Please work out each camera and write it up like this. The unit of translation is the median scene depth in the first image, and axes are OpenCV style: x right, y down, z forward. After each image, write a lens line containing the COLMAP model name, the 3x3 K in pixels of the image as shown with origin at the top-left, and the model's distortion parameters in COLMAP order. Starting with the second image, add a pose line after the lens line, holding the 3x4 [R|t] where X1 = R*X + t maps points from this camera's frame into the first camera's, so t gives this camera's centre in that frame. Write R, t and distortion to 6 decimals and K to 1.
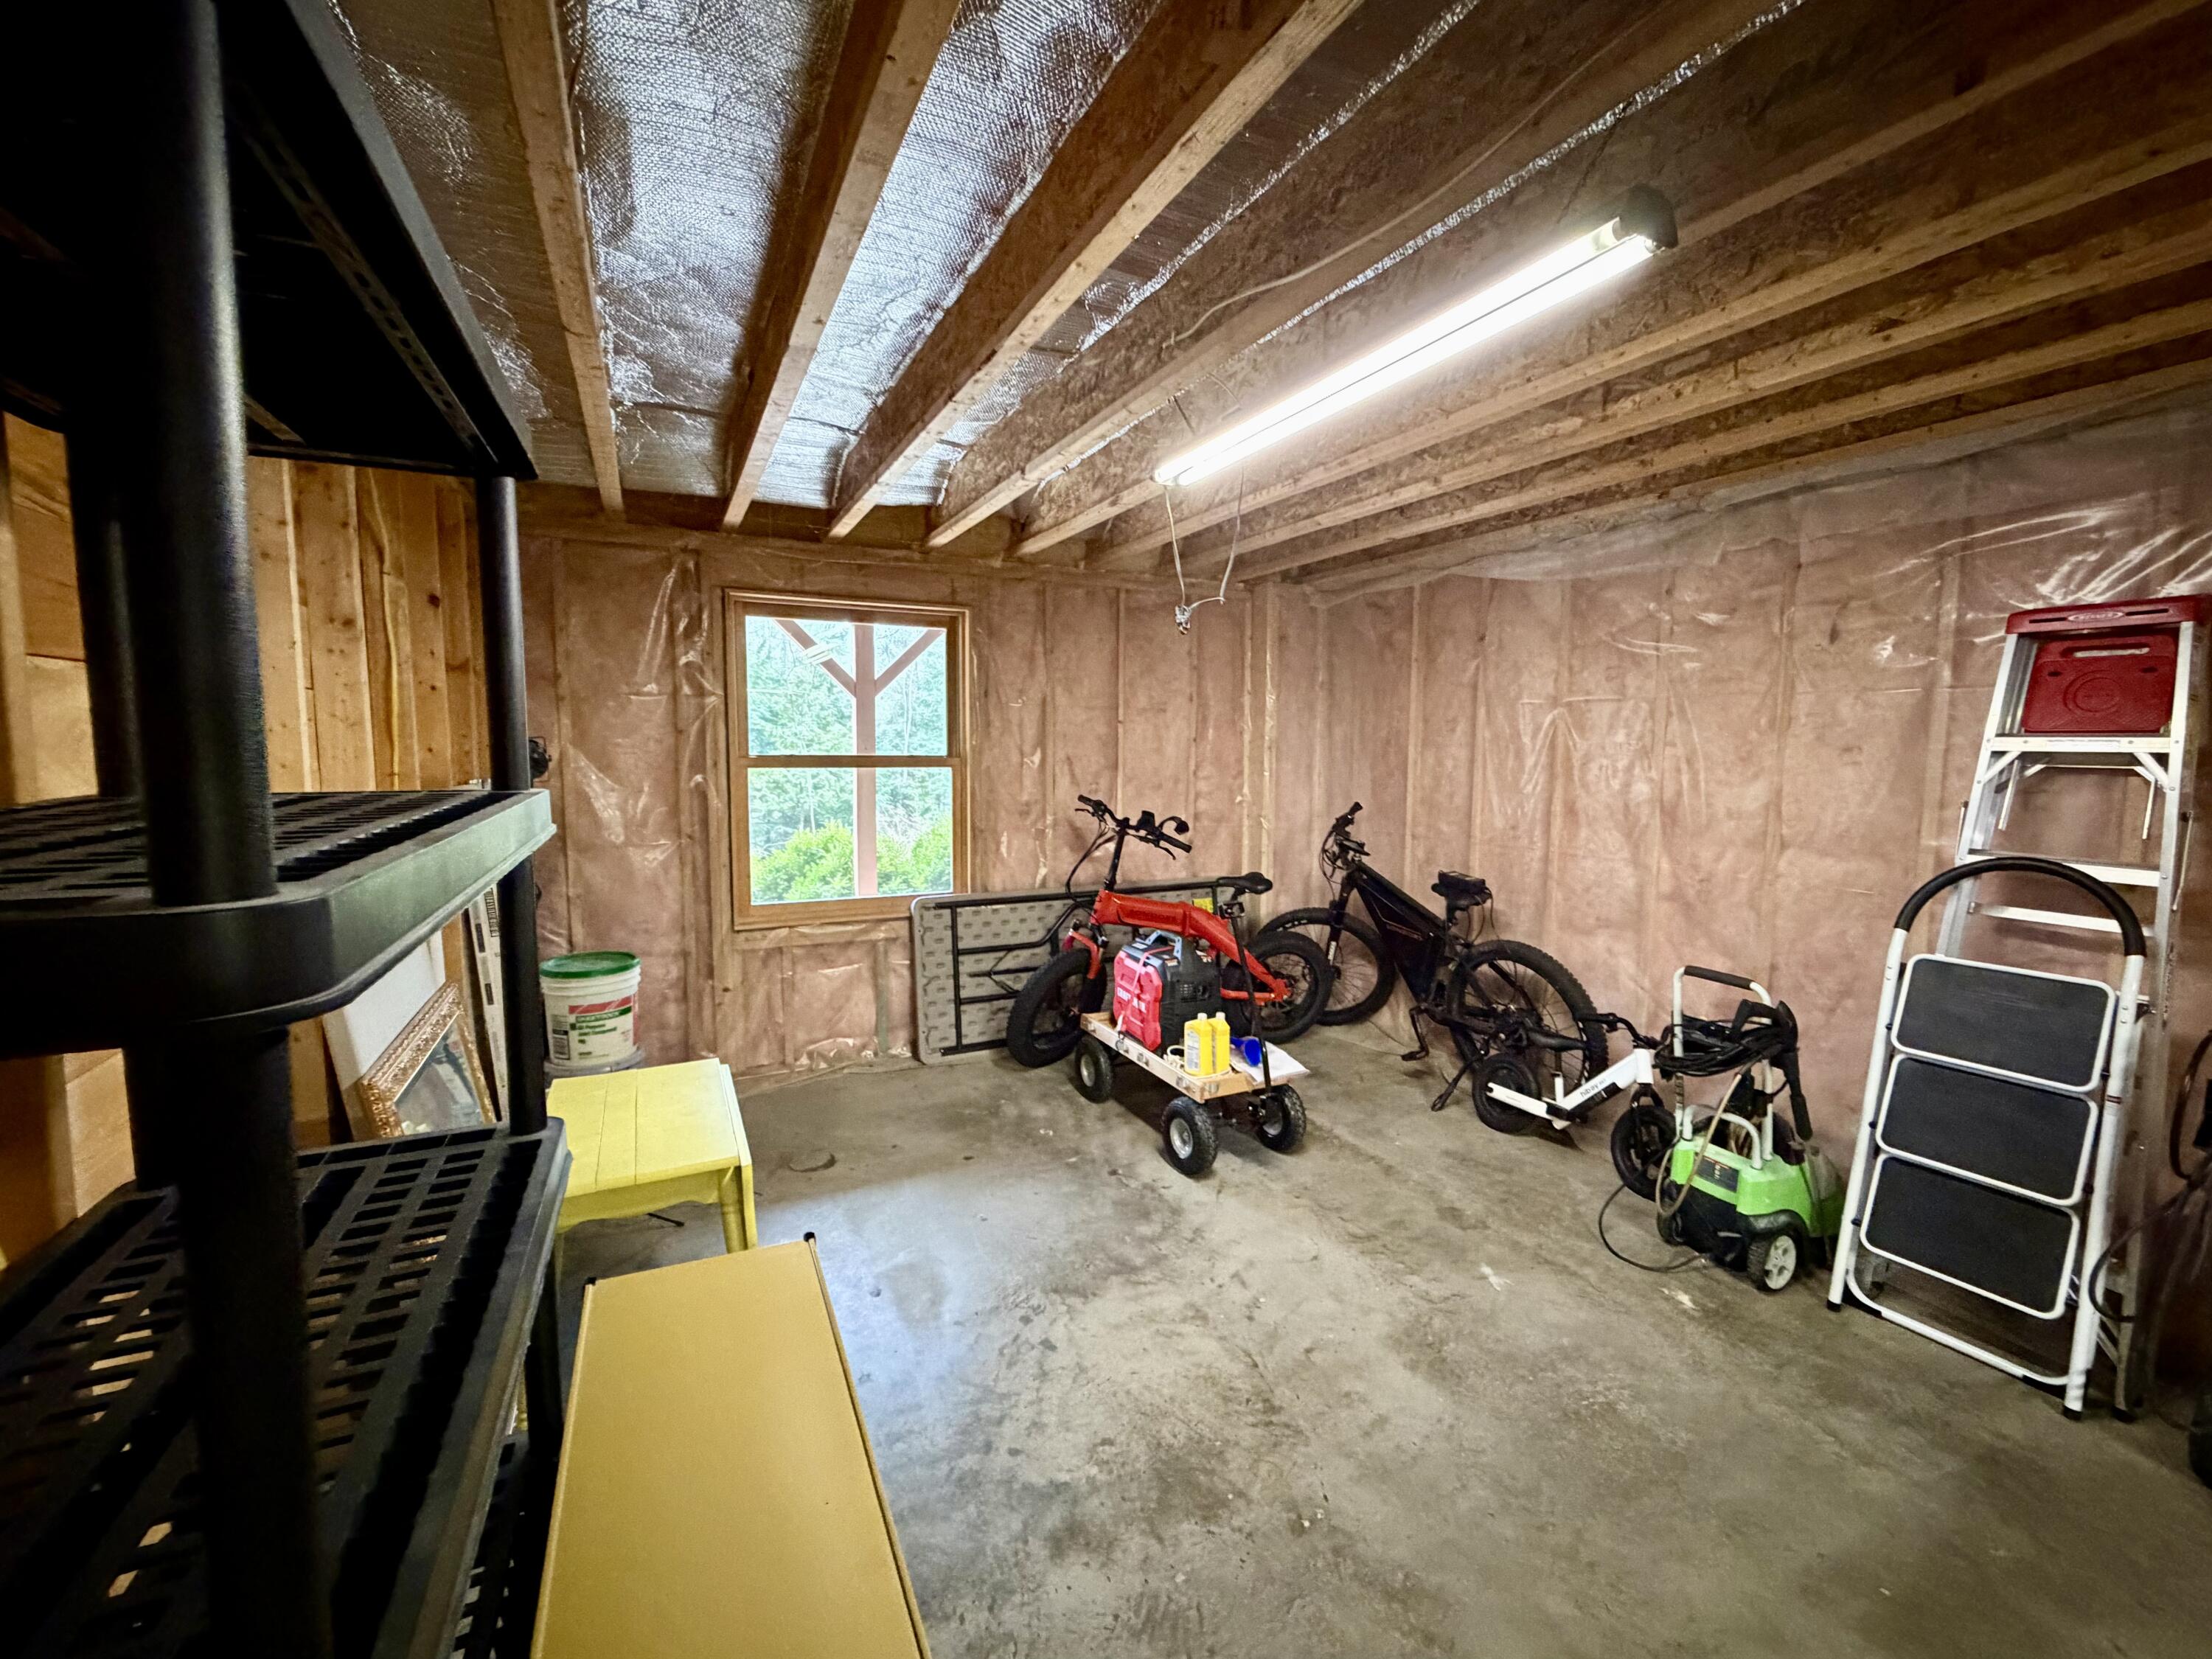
lens RADIAL K [[924.9, 0, 1107.1], [0, 924.9, 825.8], [0, 0, 1]] dist [-0.001789, 0.000078]
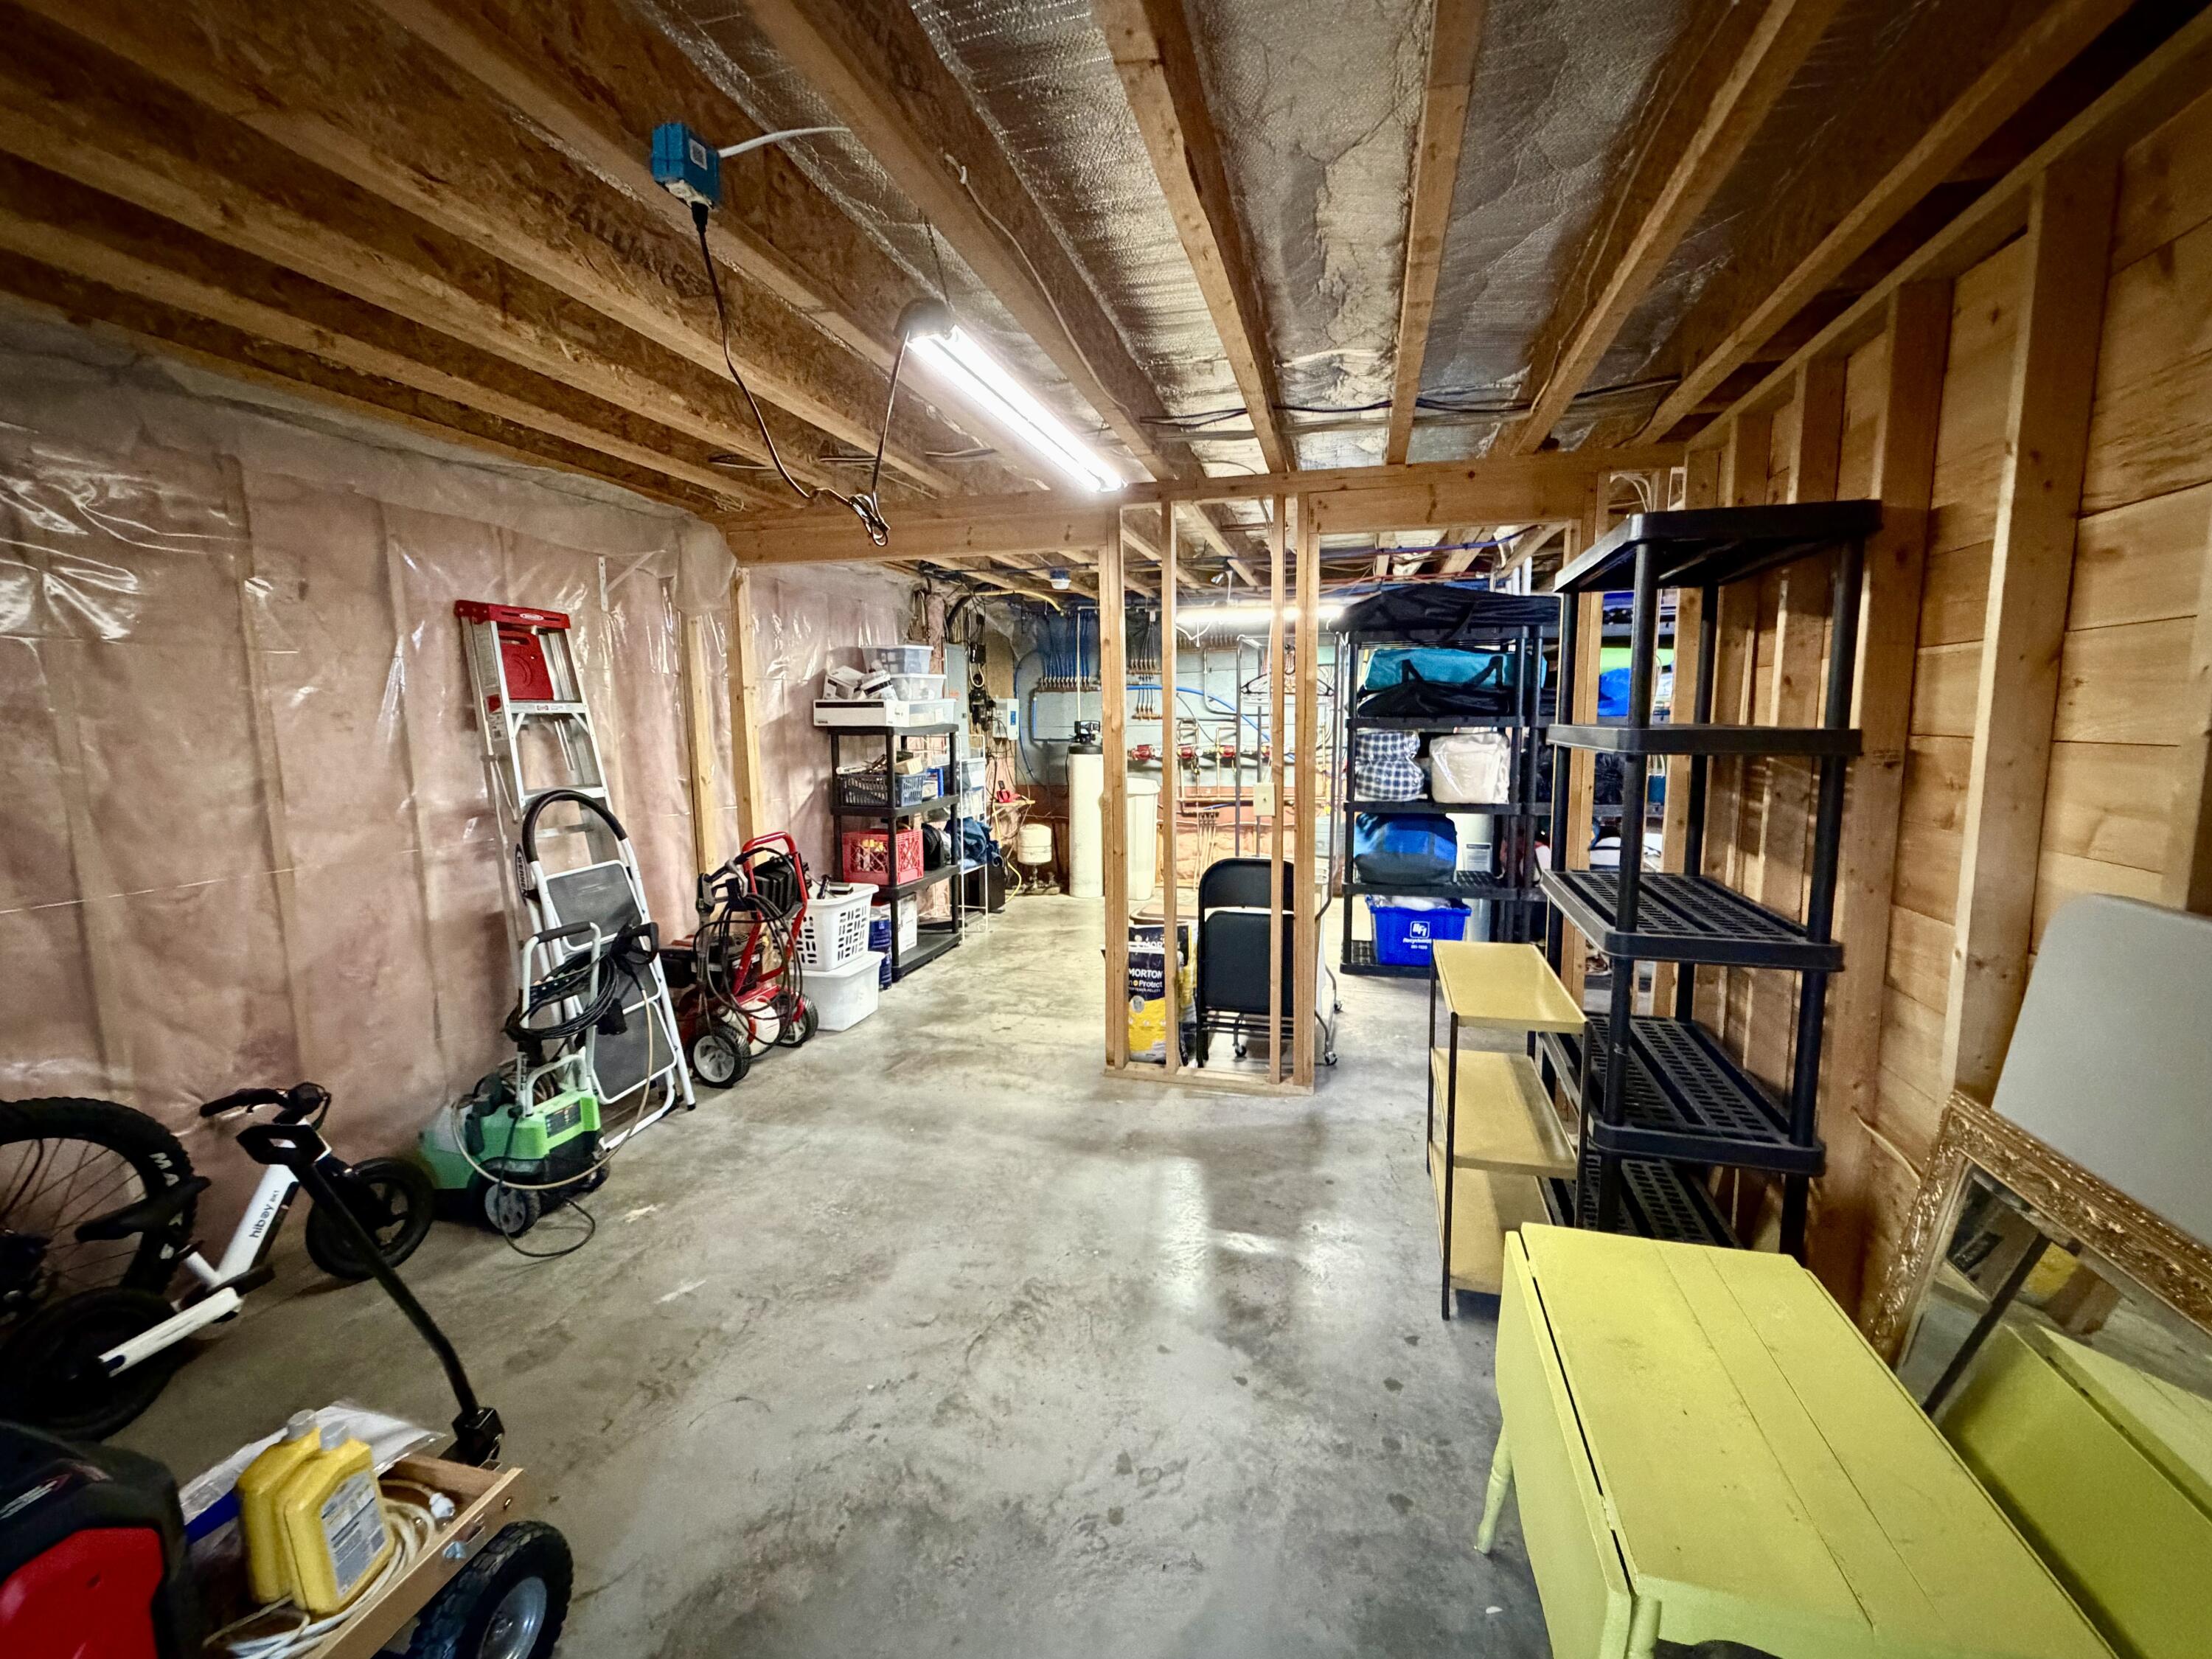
lens RADIAL K [[924.9, 0, 1101.4], [0, 924.9, 825.1], [0, 0, 1]] dist [-0.001789, 0.000078]
pose [[-0.747684, -0.084750, 0.658625, -0.456544], [0.067018, 0.977128, 0.201815, -0.120181], [-0.660665, 0.195033, -0.724903, 1.284831]]
